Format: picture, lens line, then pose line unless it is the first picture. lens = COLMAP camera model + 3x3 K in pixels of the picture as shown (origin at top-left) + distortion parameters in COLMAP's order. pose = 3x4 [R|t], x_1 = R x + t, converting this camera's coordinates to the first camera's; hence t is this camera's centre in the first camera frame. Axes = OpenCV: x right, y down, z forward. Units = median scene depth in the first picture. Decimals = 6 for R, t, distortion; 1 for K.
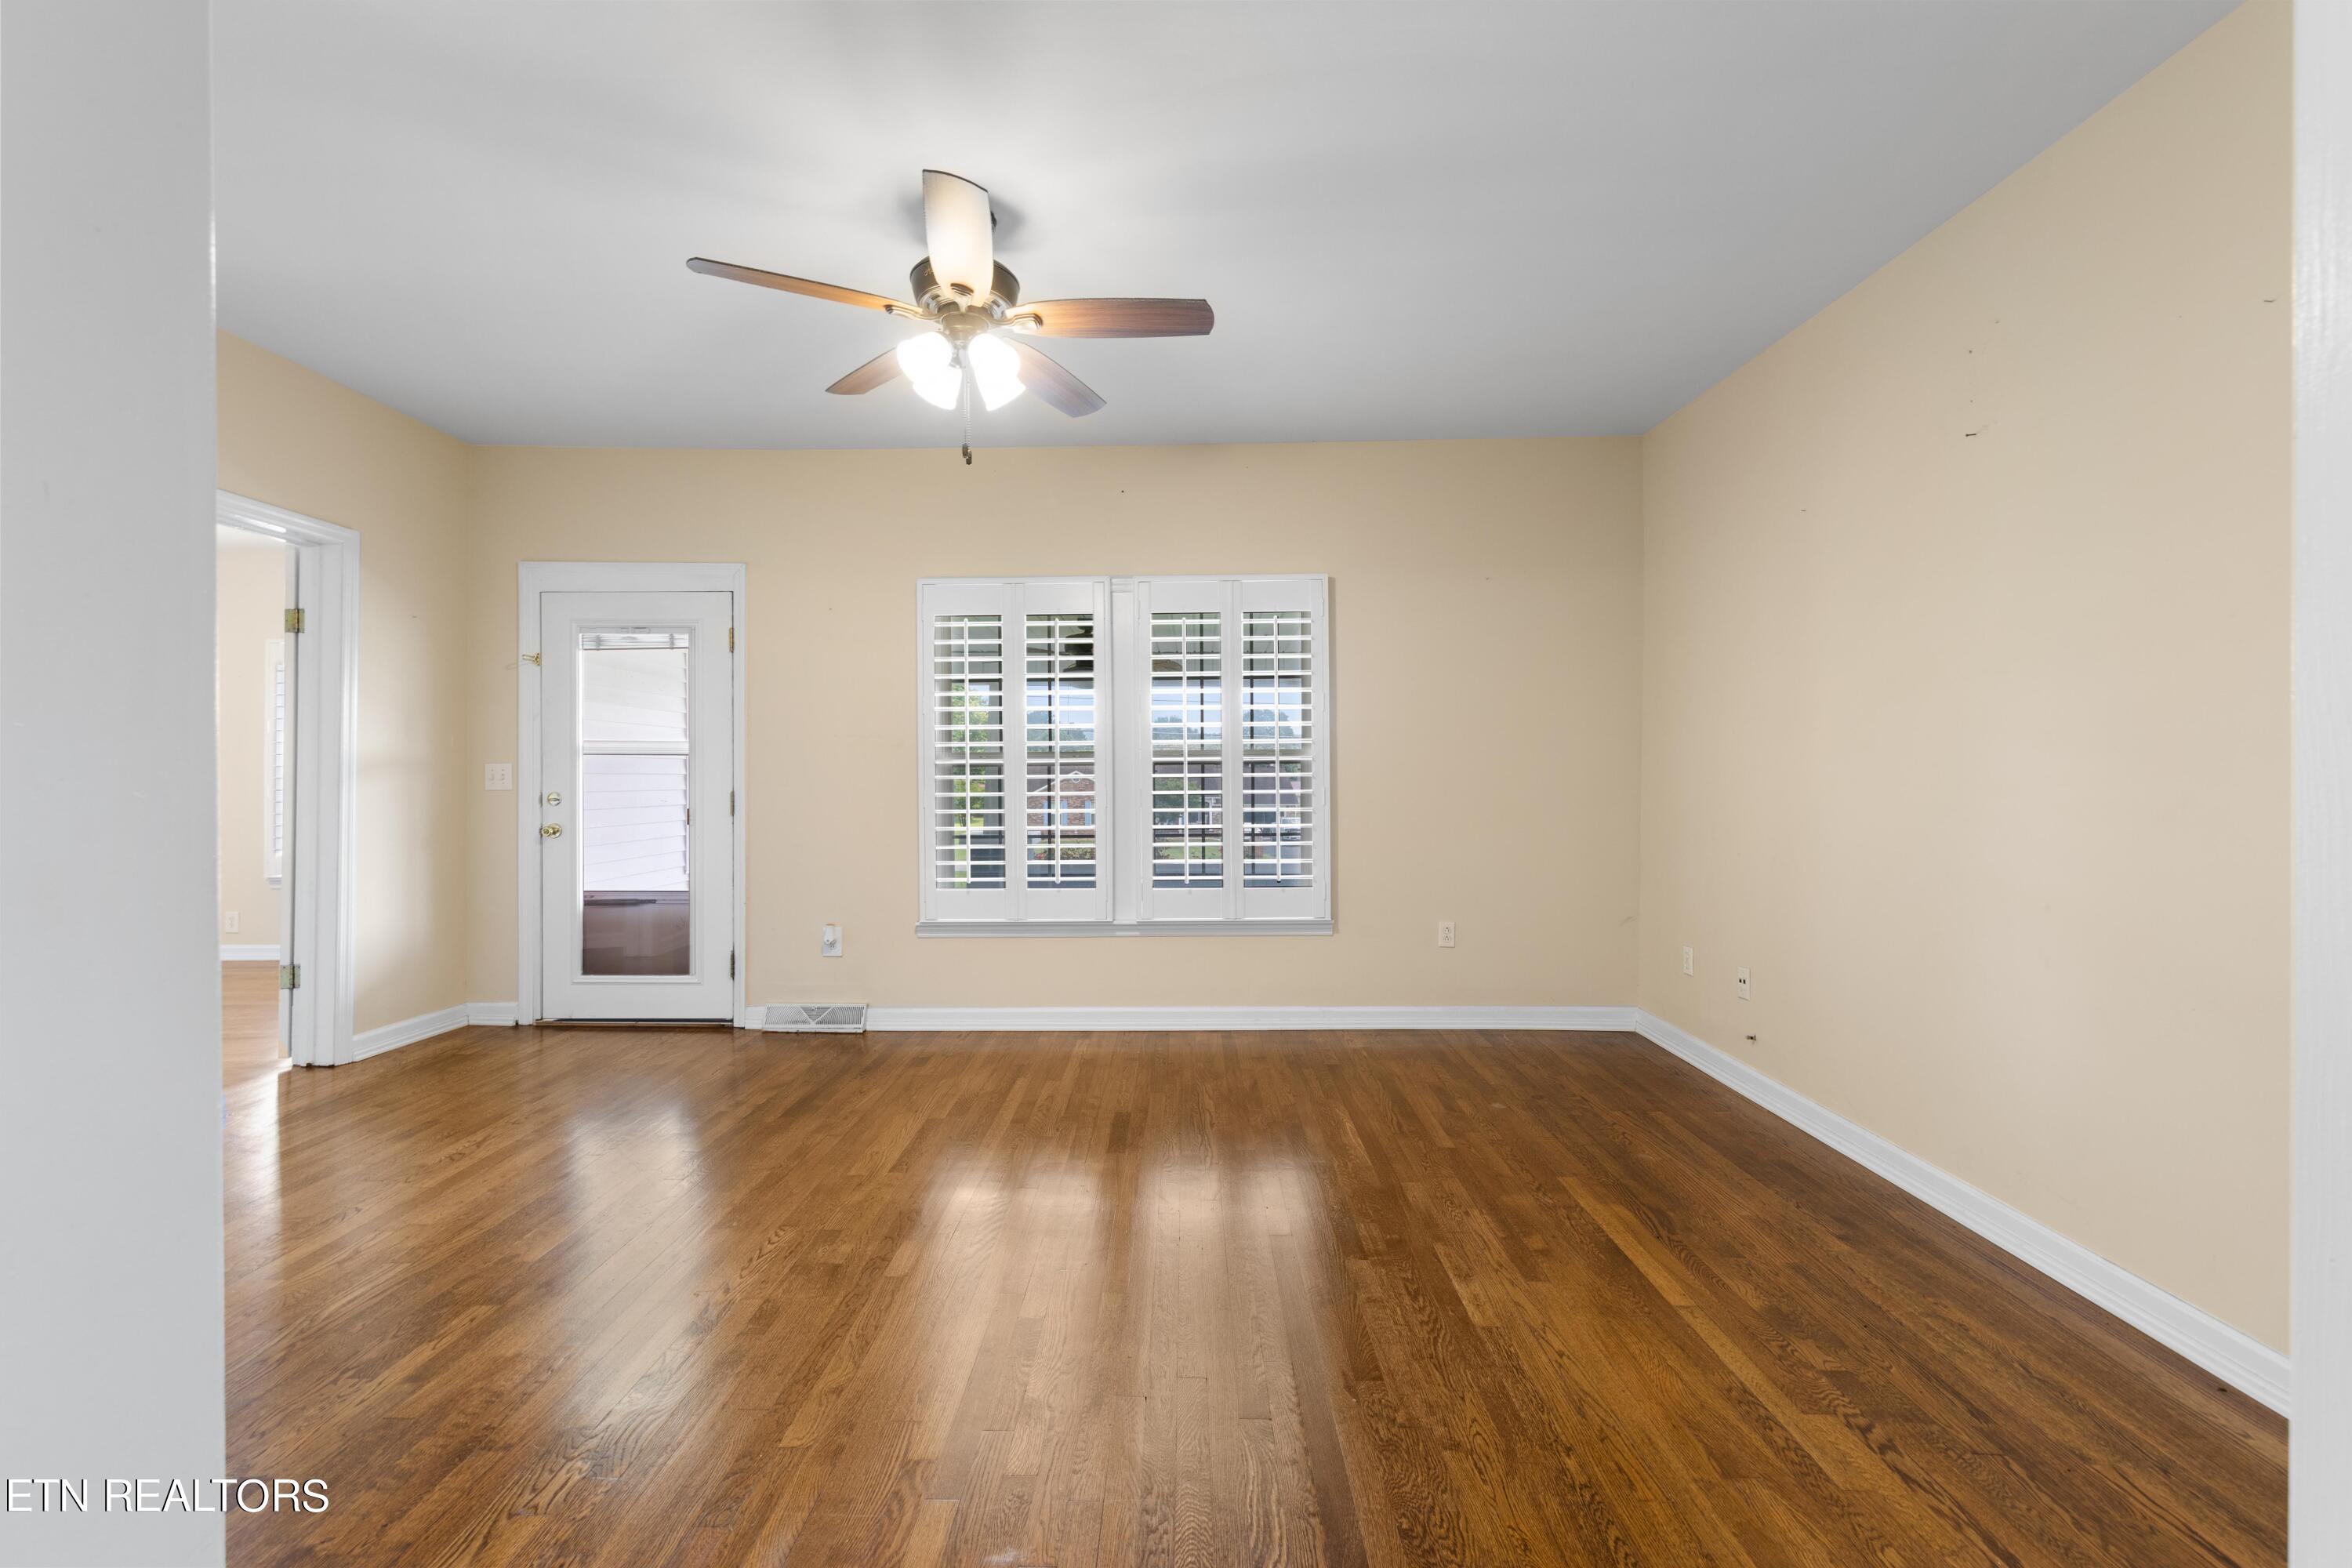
lens RADIAL K [[999.5, 0, 1160.2], [0, 999.5, 769.8], [0, 0, 1]] dist [-0.002442, -0.000391]
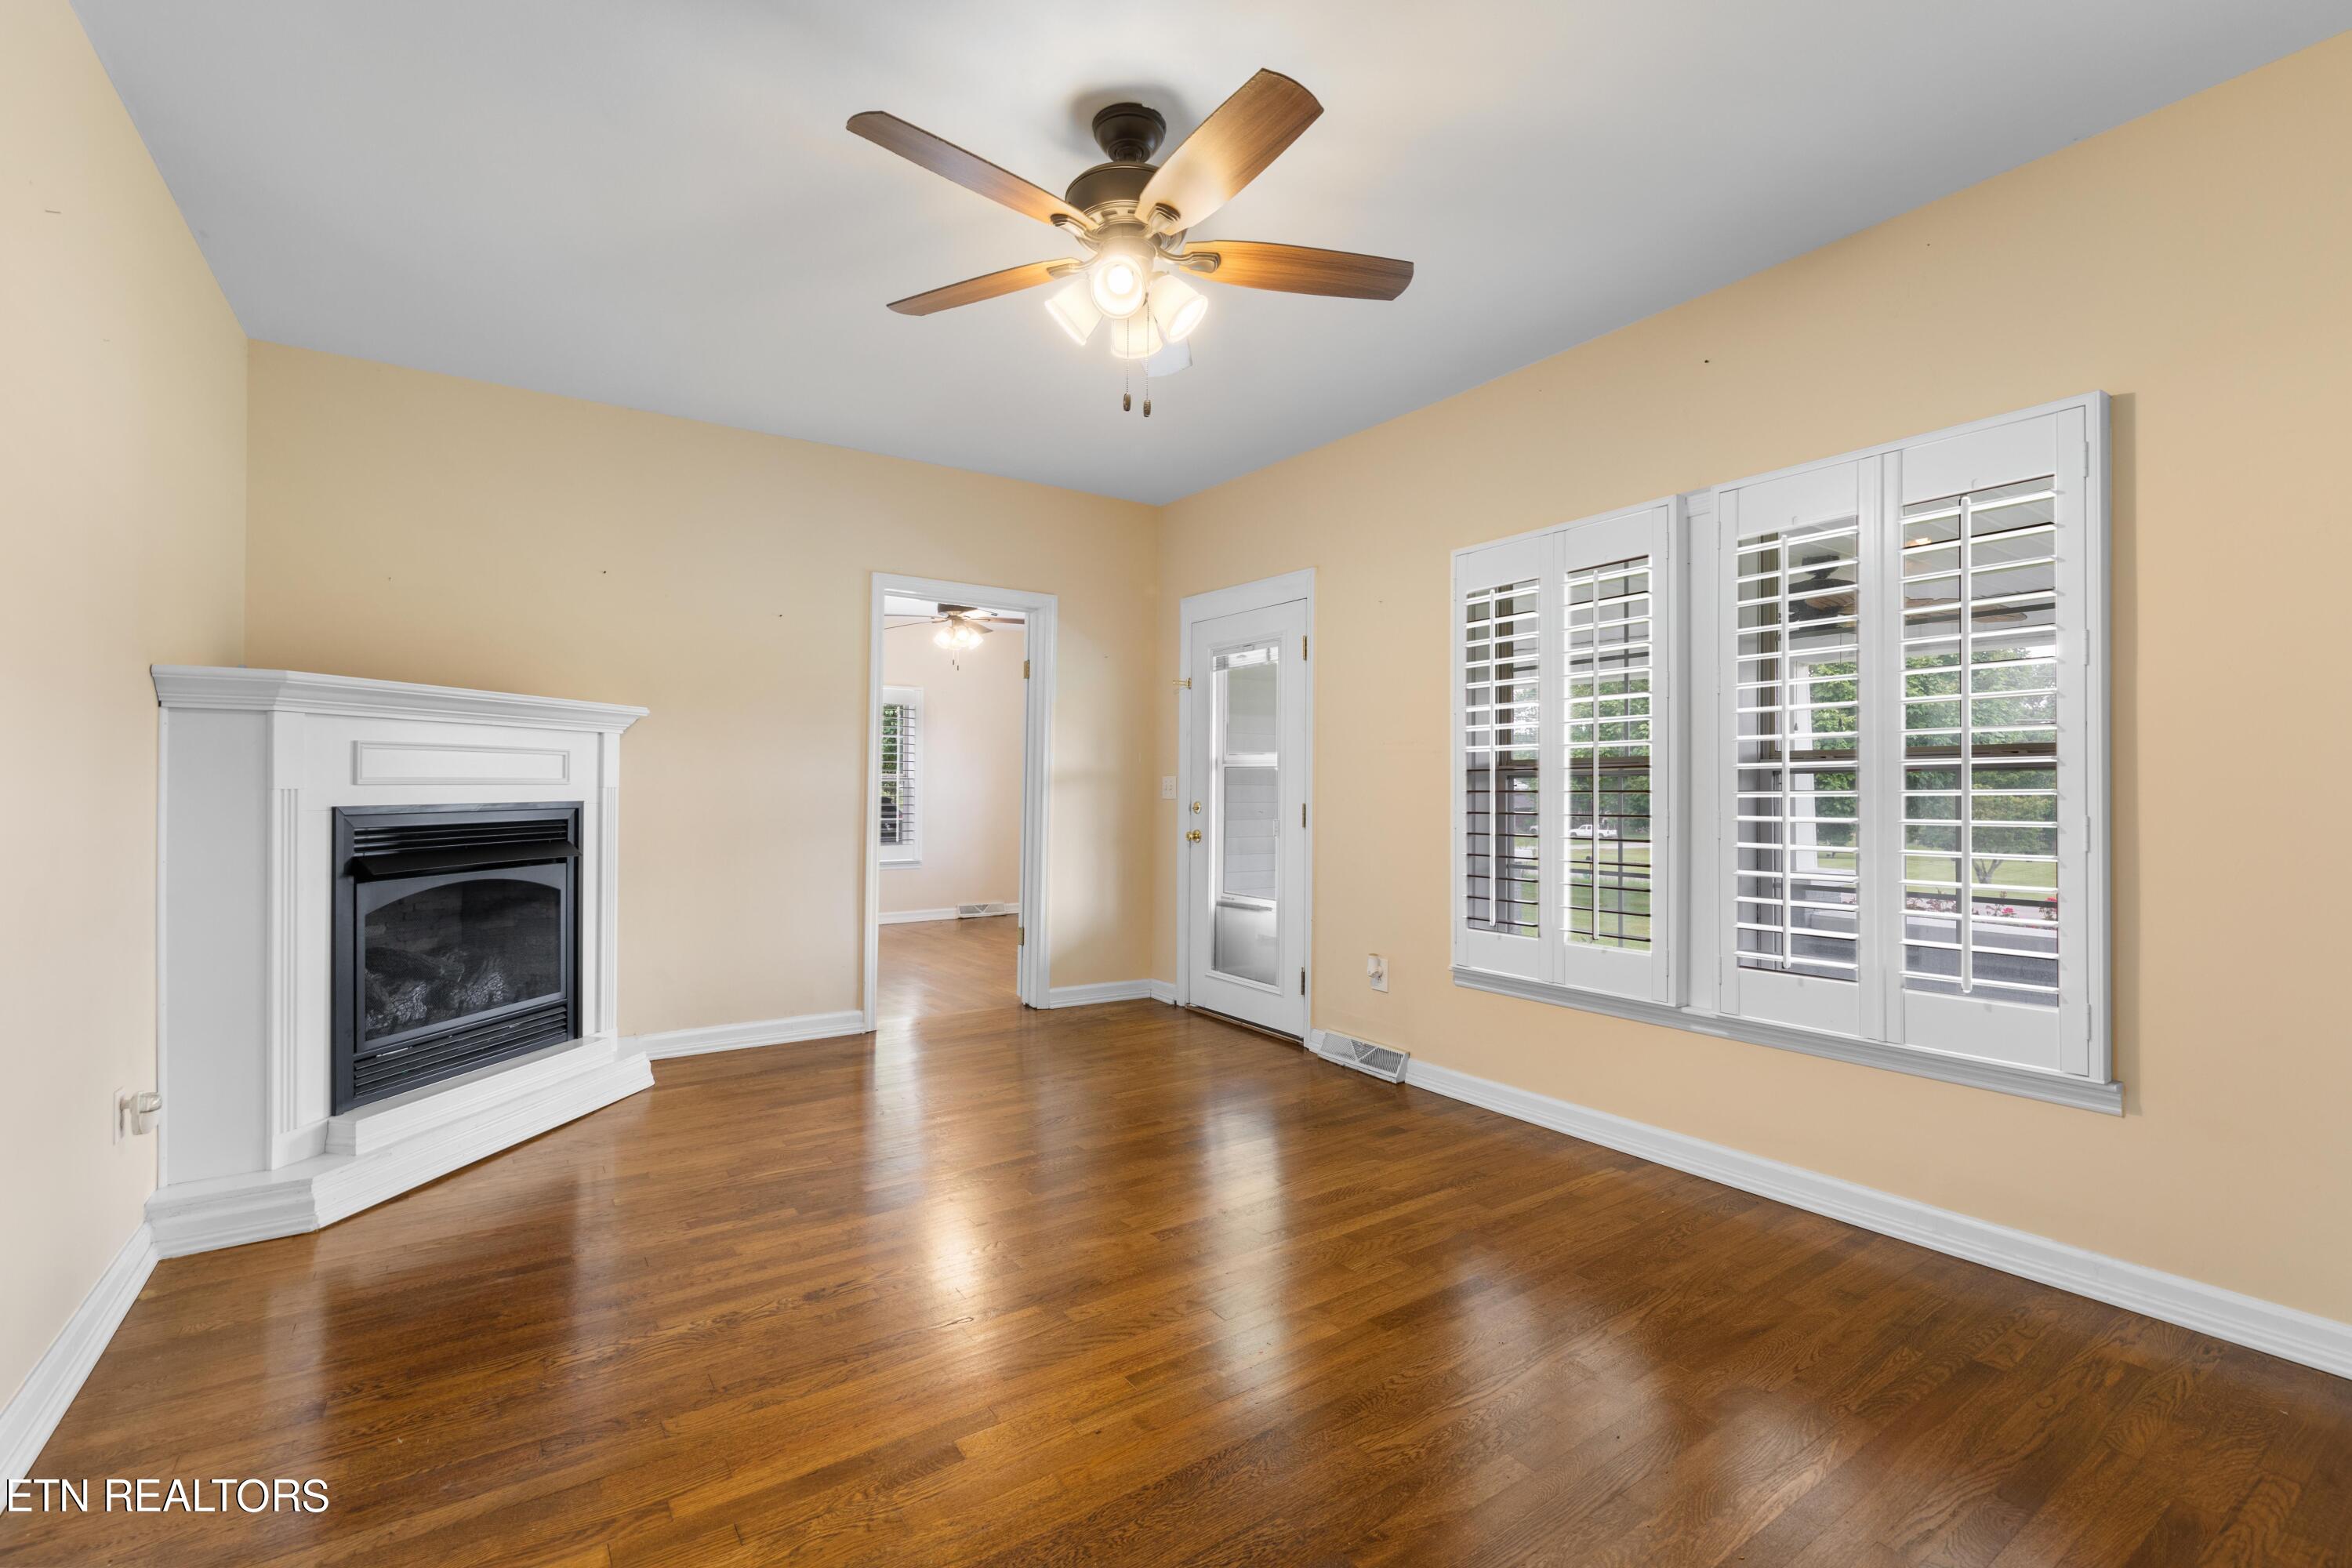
lens RADIAL K [[1033.4, 0, 1169.0], [0, 1033.4, 785.4], [0, 0, 1]] dist [0.002510, 0.000224]
pose [[0.570990, 0.003930, -0.820948, 0.324292], [-0.000616, 0.999990, 0.004359, -0.000529], [0.820957, -0.001984, 0.570987, 0.320589]]
